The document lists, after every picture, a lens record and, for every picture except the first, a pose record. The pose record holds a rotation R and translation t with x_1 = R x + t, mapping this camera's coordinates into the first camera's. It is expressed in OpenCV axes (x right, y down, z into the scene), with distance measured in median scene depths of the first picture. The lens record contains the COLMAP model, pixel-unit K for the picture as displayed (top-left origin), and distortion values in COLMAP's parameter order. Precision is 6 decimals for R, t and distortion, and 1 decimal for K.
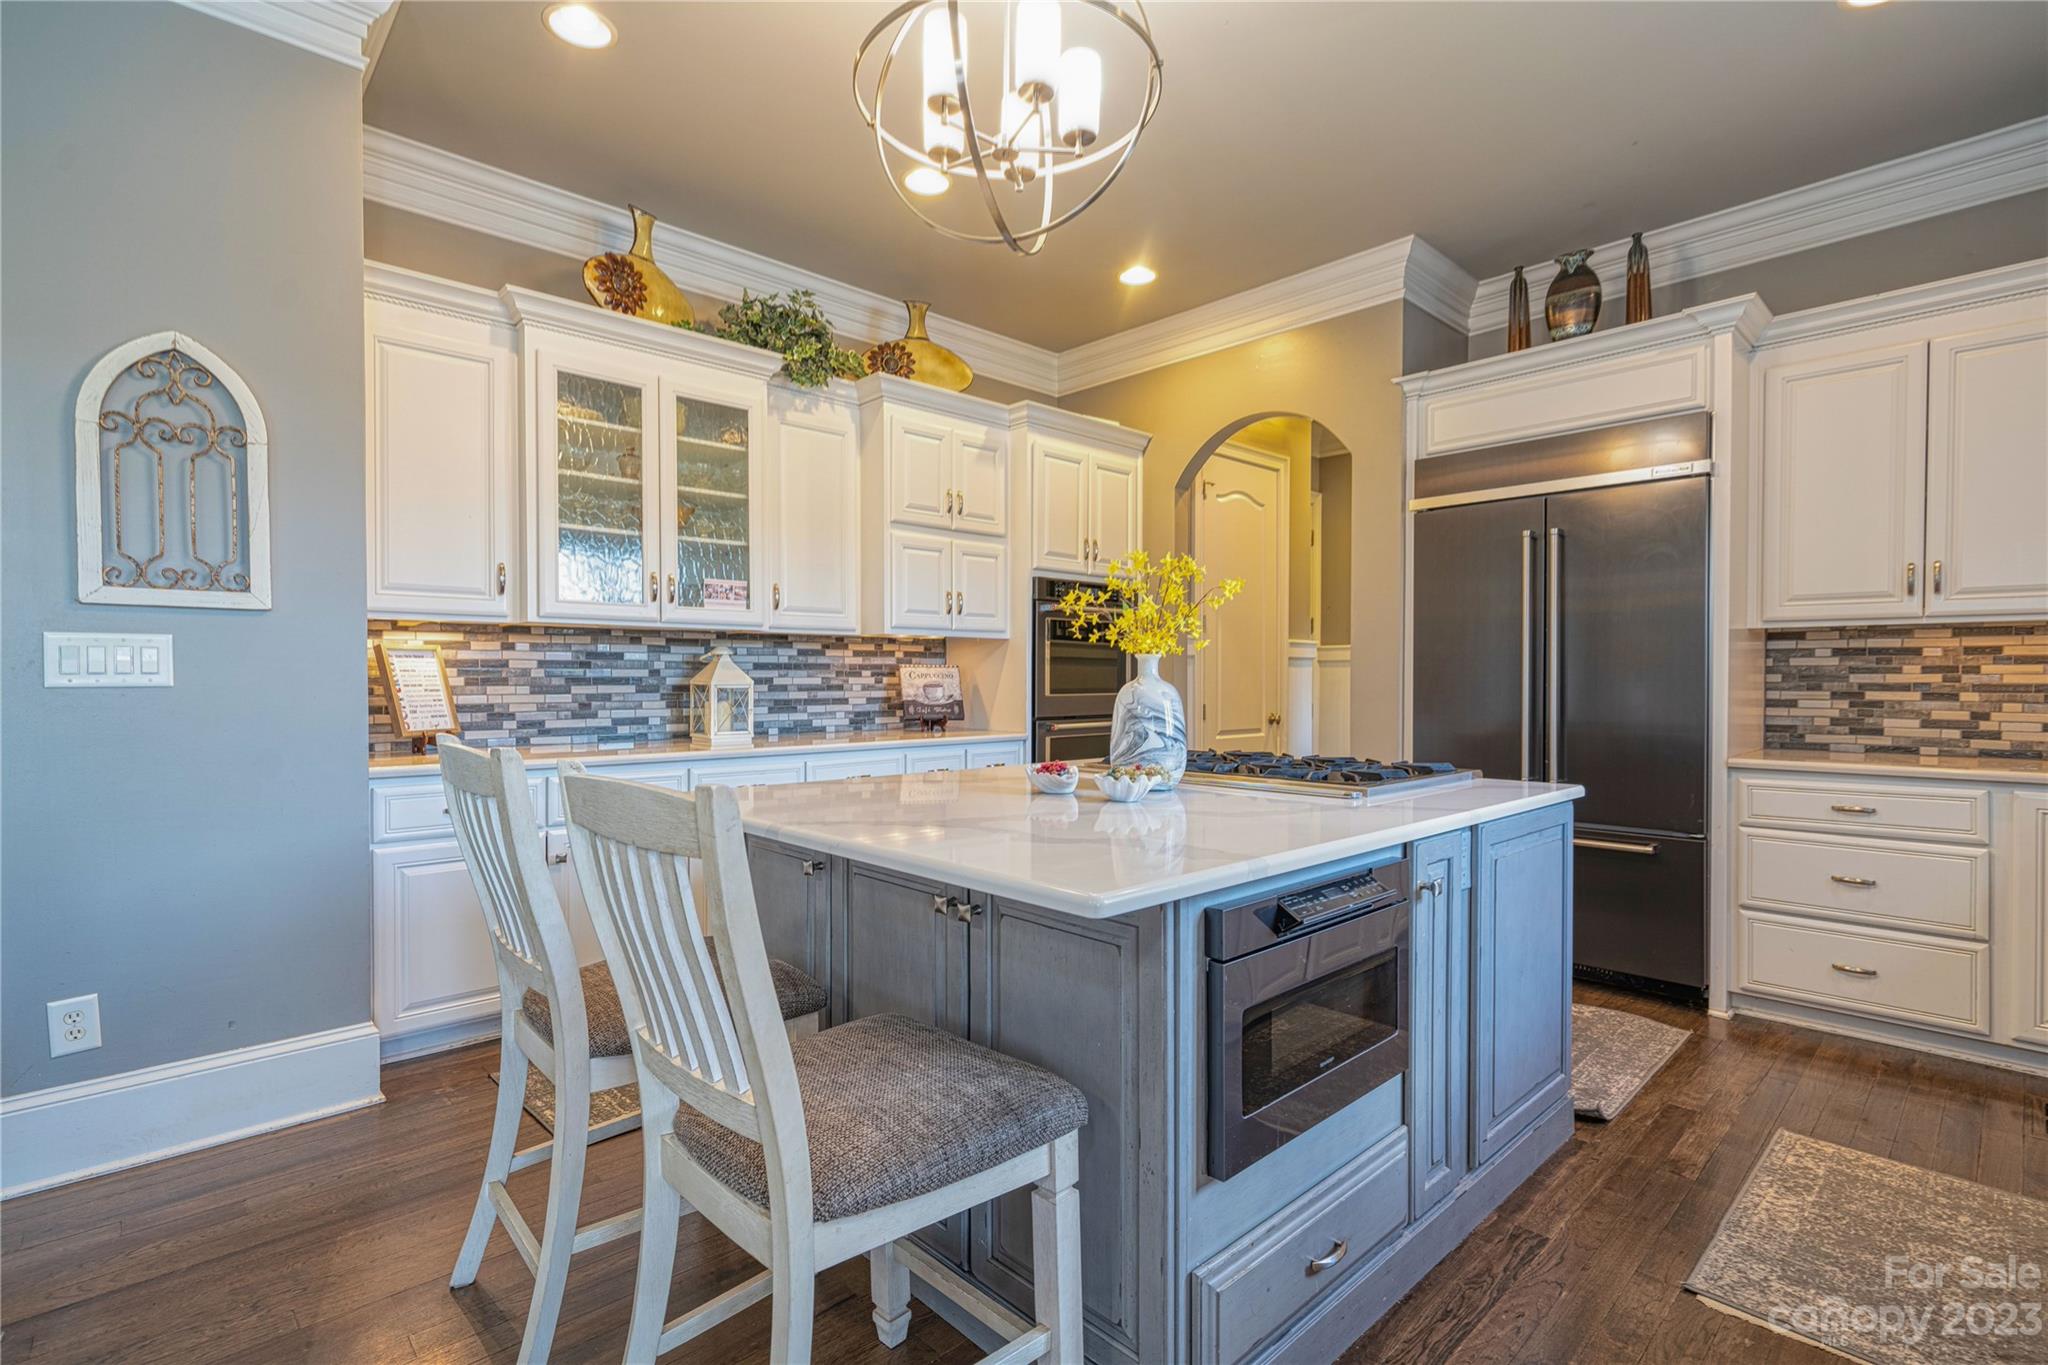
lens RADIAL K [[960.9, 0, 1038.3], [0, 960.9, 673.9], [0, 0, 1]] dist [0.002240, 0.001159]
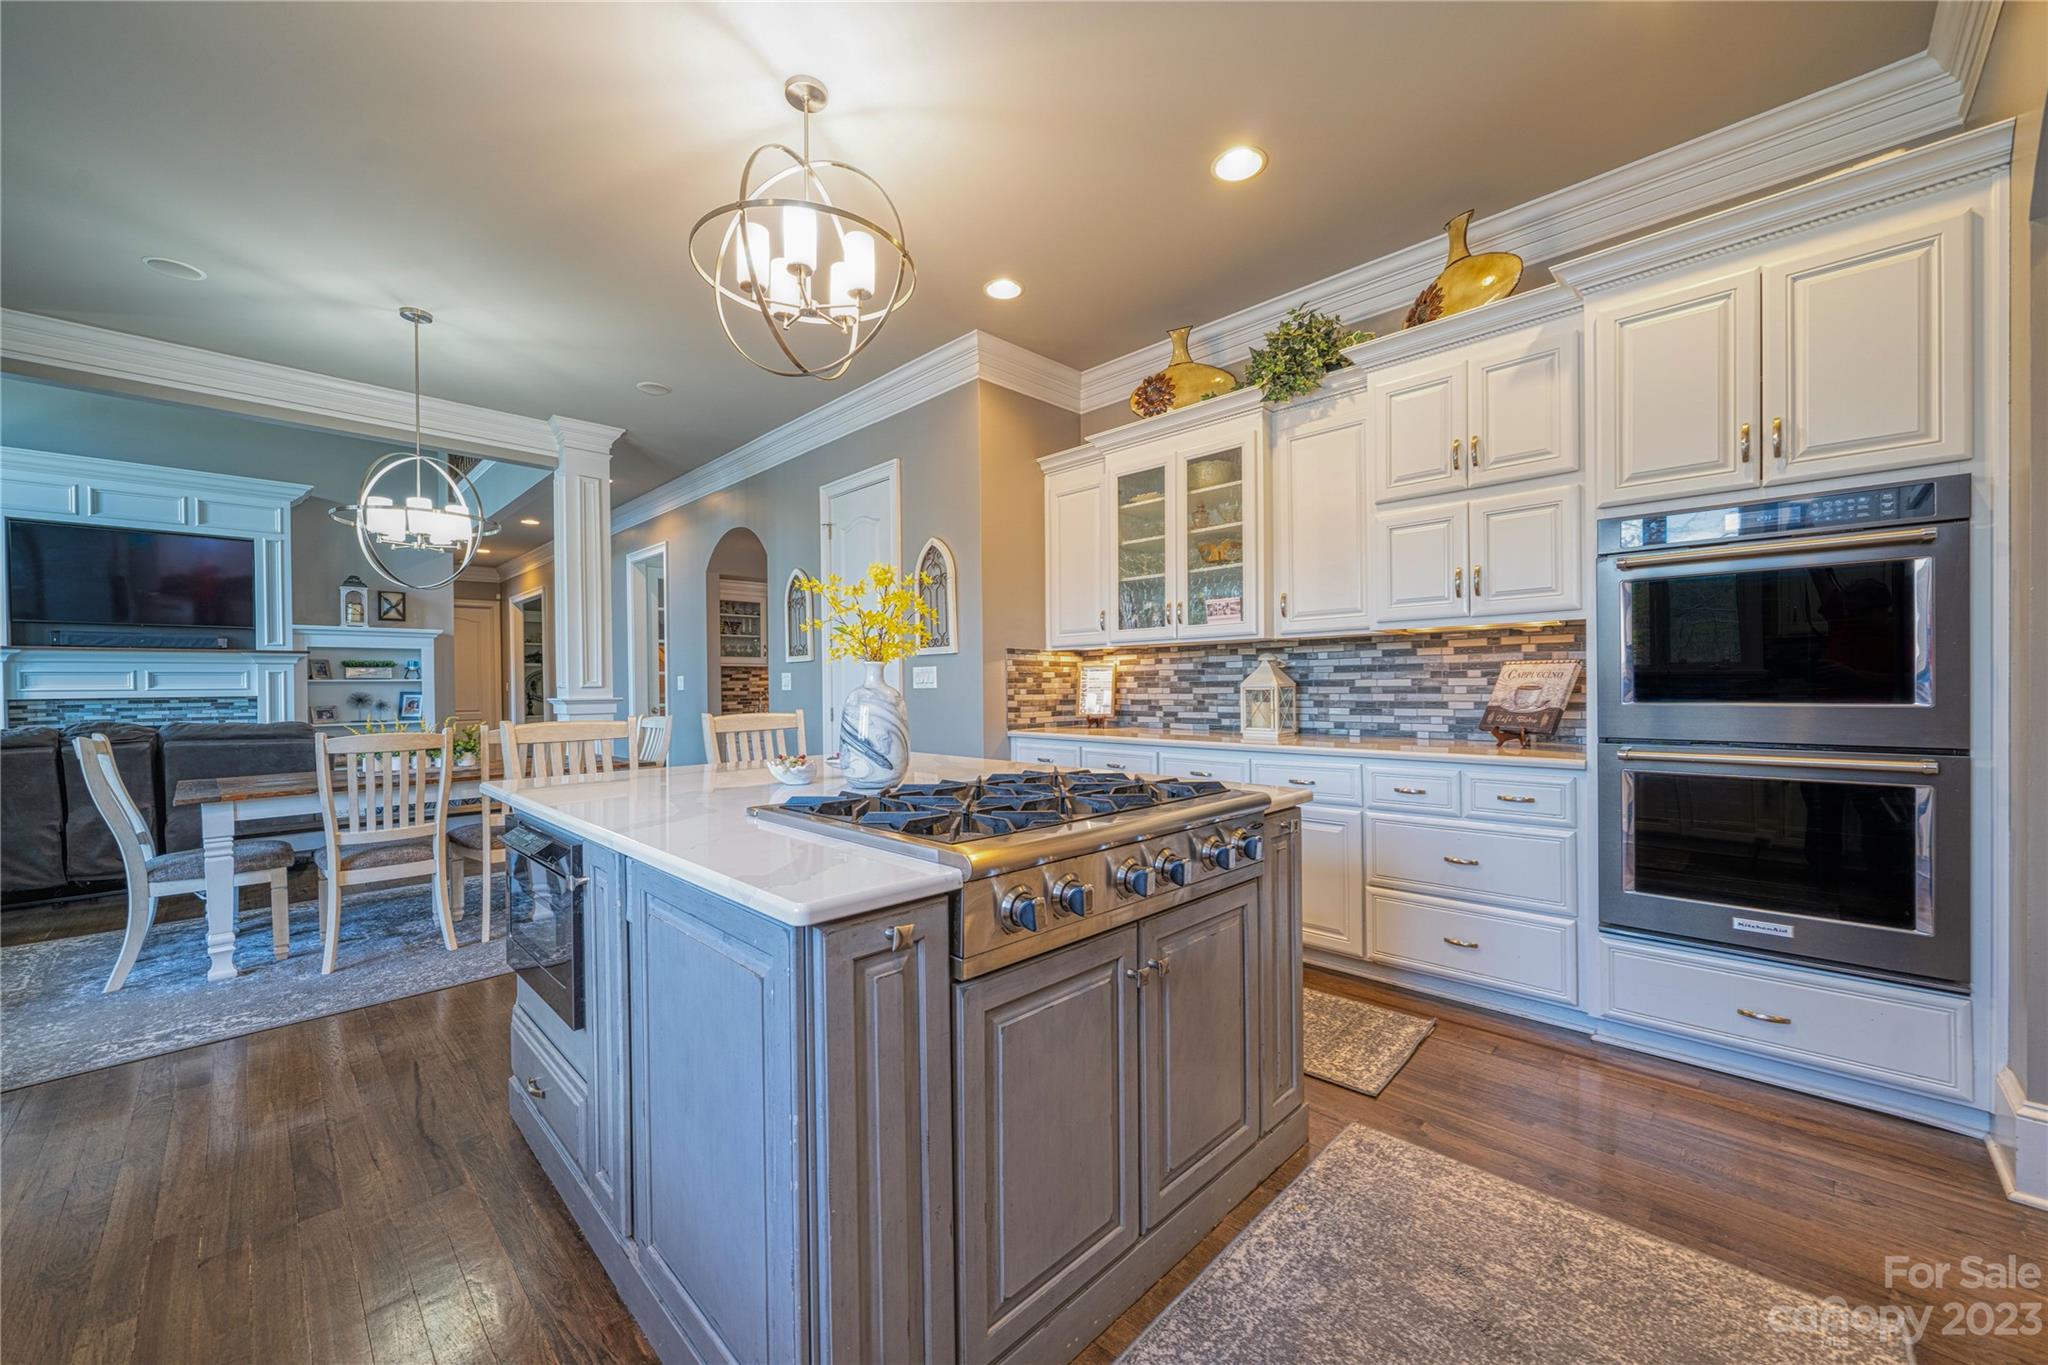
lens RADIAL K [[787.5, 0, 1022.6], [0, 787.5, 682.0], [0, 0, 1]] dist [-0.002121, -0.000178]
pose [[0.013886, -0.003263, -0.999898, 0.609835], [0.015886, 0.999869, -0.003042, 0.003554], [0.999777, -0.015842, 0.013936, 0.702869]]
